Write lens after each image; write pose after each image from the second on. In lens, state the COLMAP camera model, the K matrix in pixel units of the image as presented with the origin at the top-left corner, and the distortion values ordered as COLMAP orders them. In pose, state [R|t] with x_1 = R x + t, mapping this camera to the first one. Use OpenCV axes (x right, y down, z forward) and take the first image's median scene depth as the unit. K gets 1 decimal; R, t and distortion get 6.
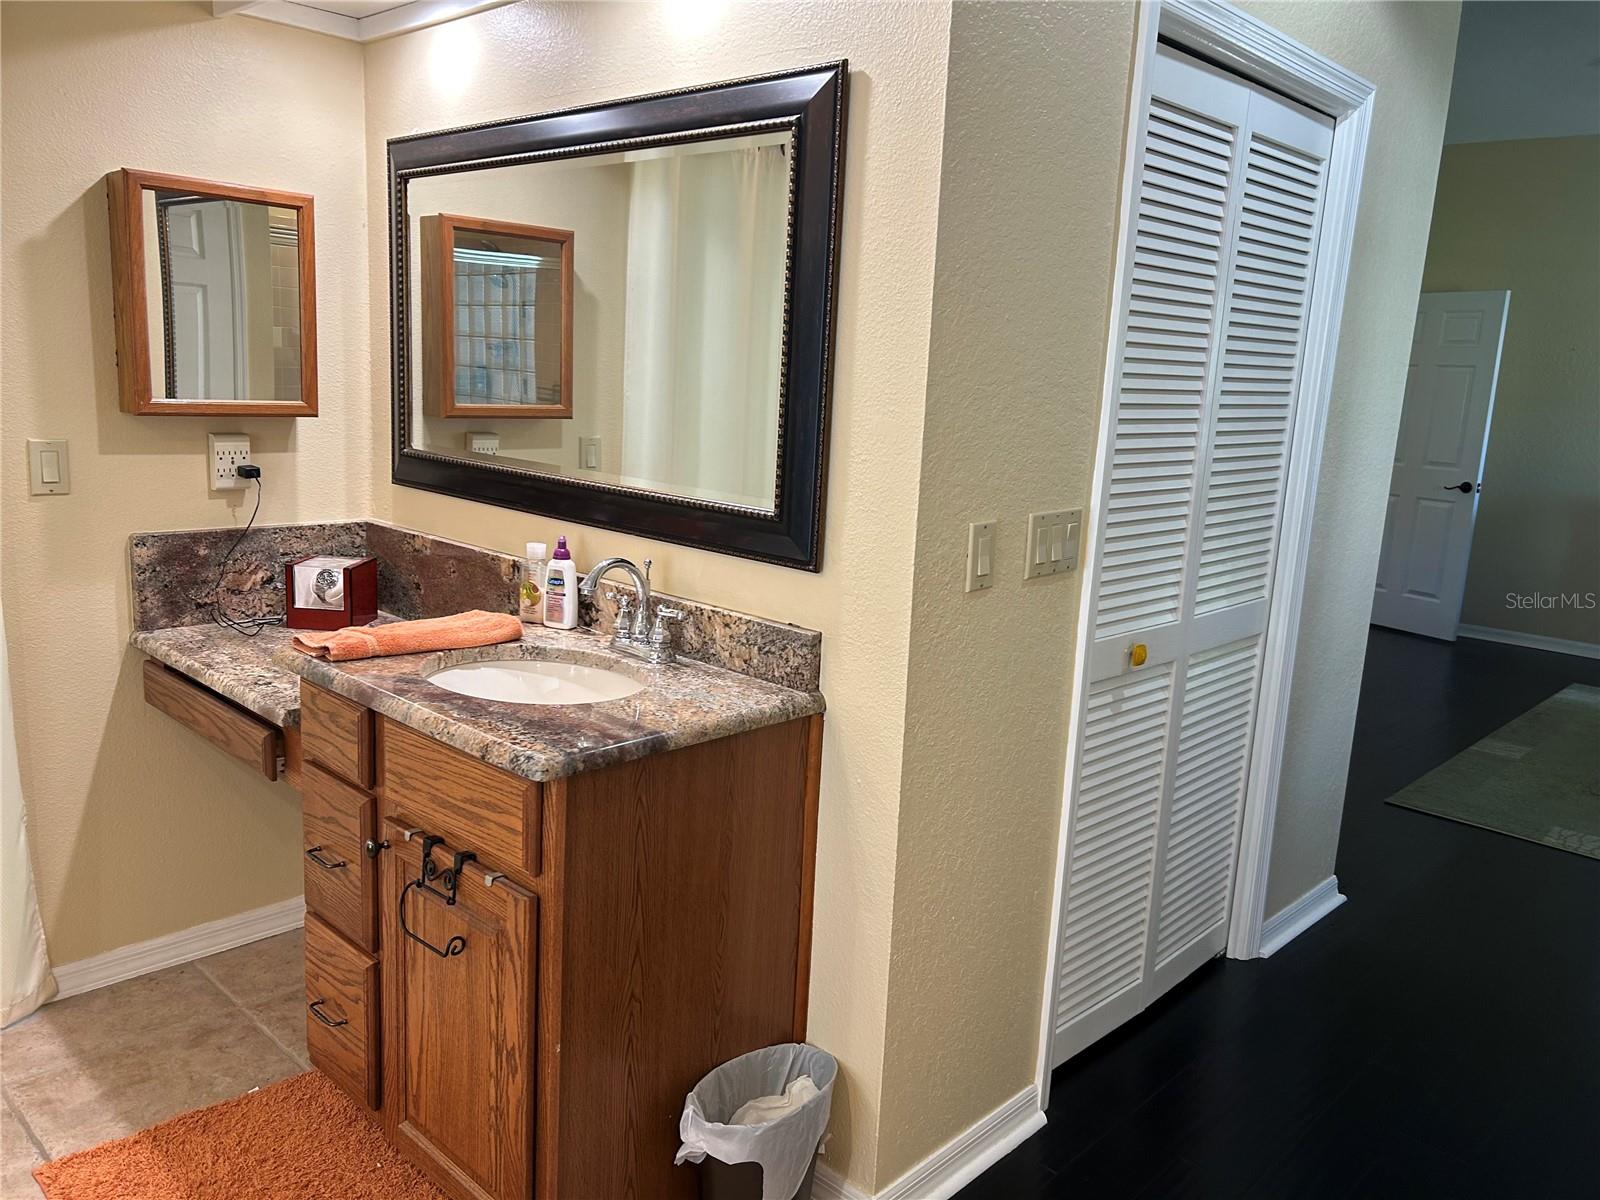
lens RADIAL K [[1202.0, 0, 791.2], [0, 1202.0, 602.0], [0, 0, 1]] dist [0.047976, -0.048327]
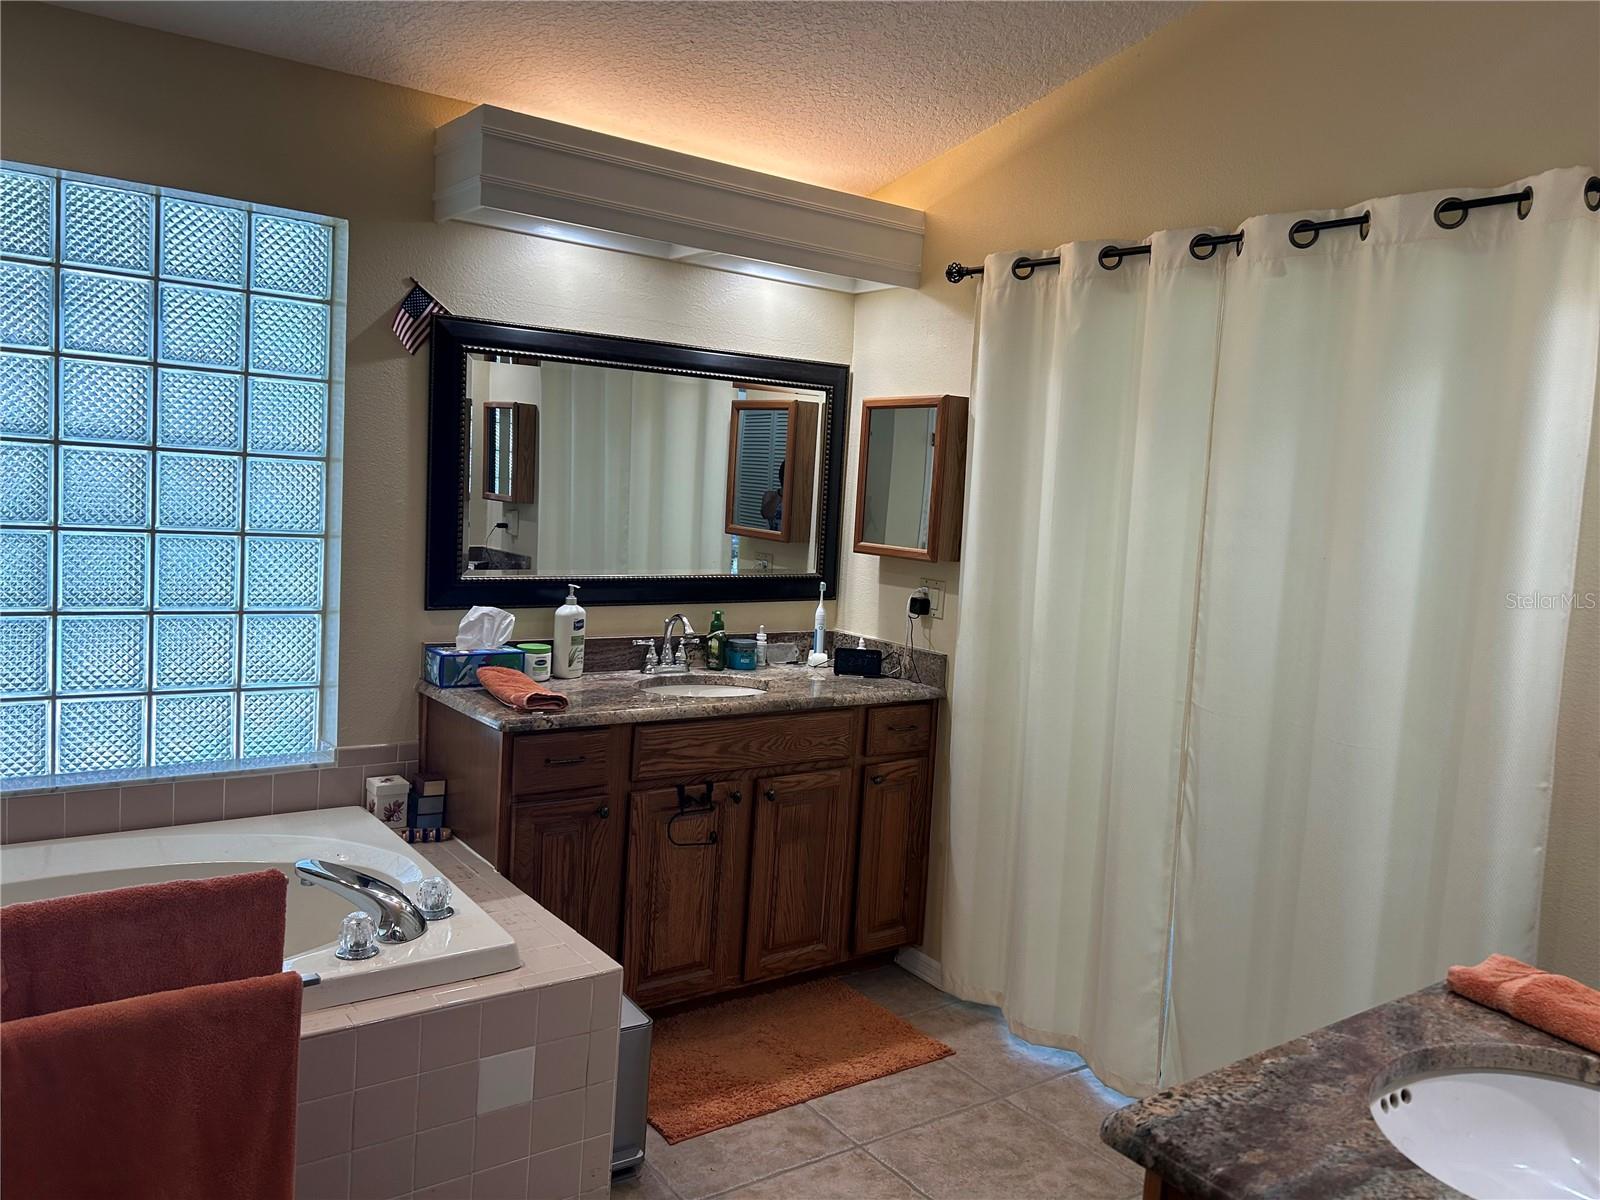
lens RADIAL K [[1202.0, 0, 791.2], [0, 1202.0, 602.0], [0, 0, 1]] dist [0.047976, -0.048327]
pose [[-0.173044, 0.043980, -0.983932, 0.366539], [-0.256698, 0.962462, 0.088166, -0.124655], [0.950874, 0.267830, -0.155258, 0.573836]]
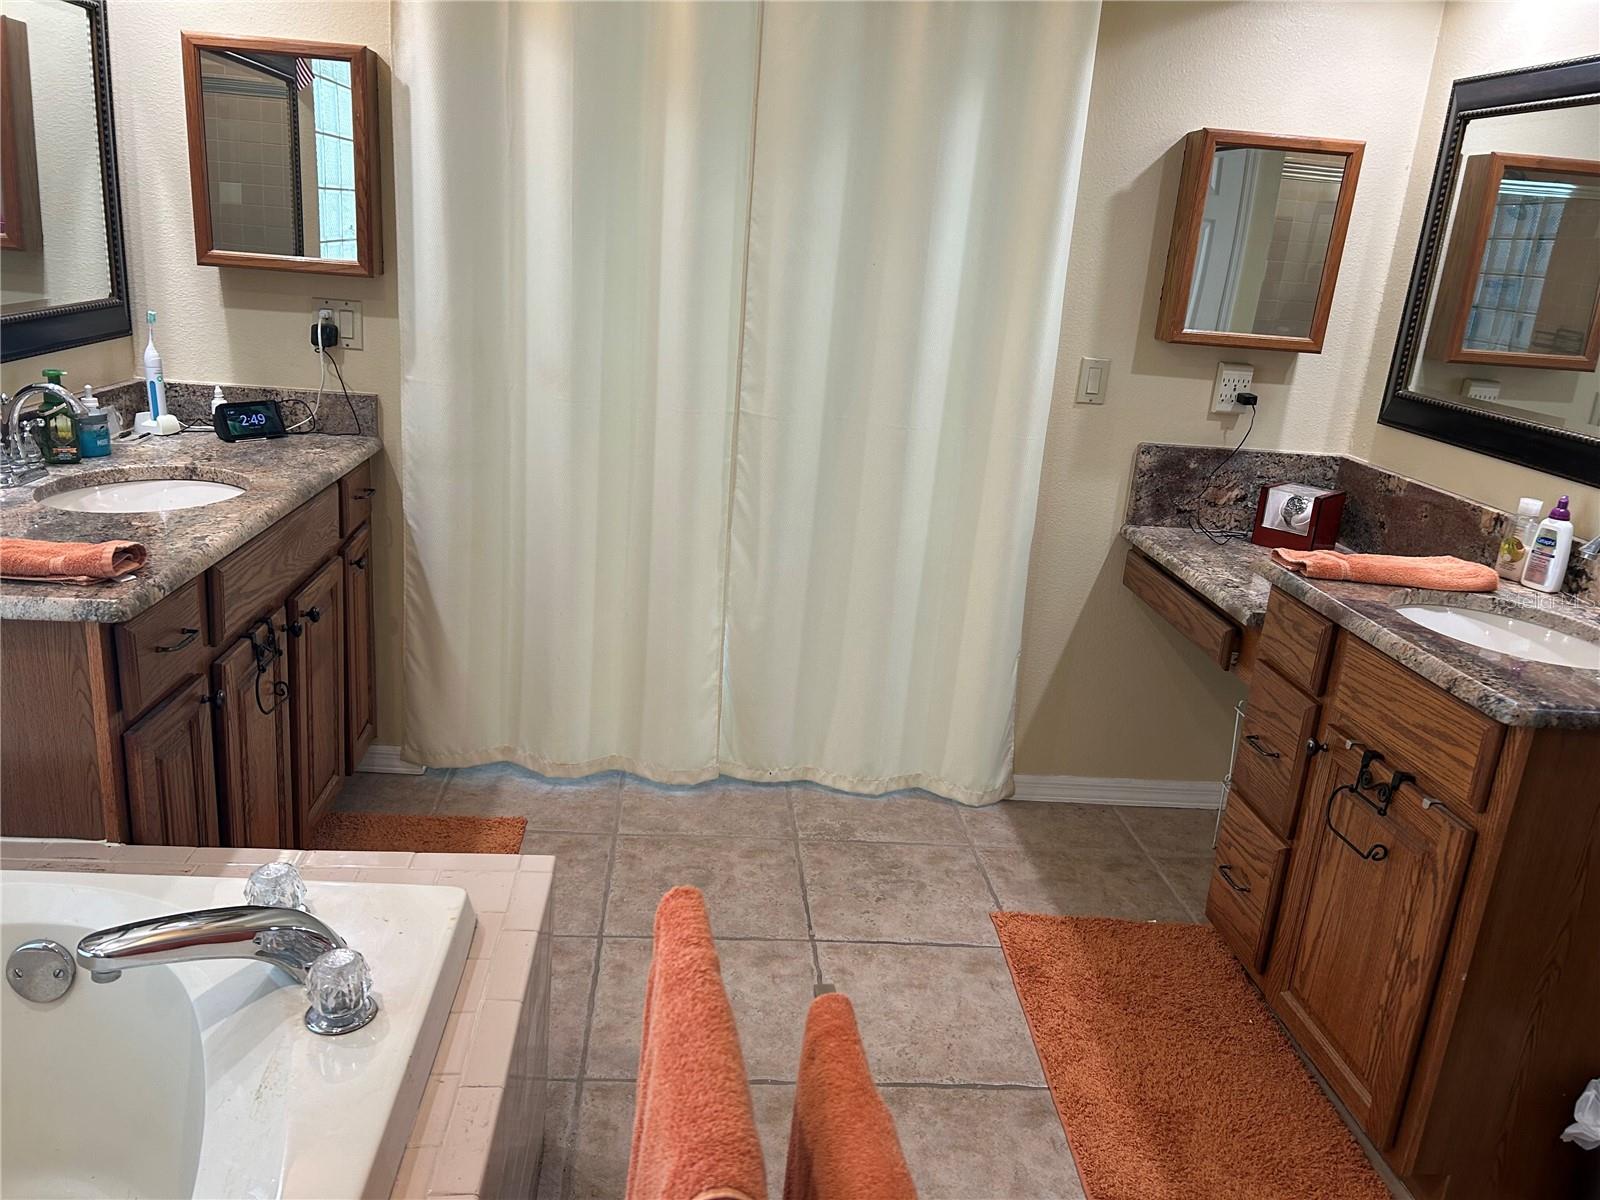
lens RADIAL K [[1202.0, 0, 791.2], [0, 1202.0, 602.0], [0, 0, 1]] dist [0.047976, -0.048327]
pose [[0.742950, 0.202312, -0.638040, -0.013690], [-0.166562, 0.979123, 0.116514, 0.017863], [0.648291, 0.019709, 0.761137, -0.134311]]
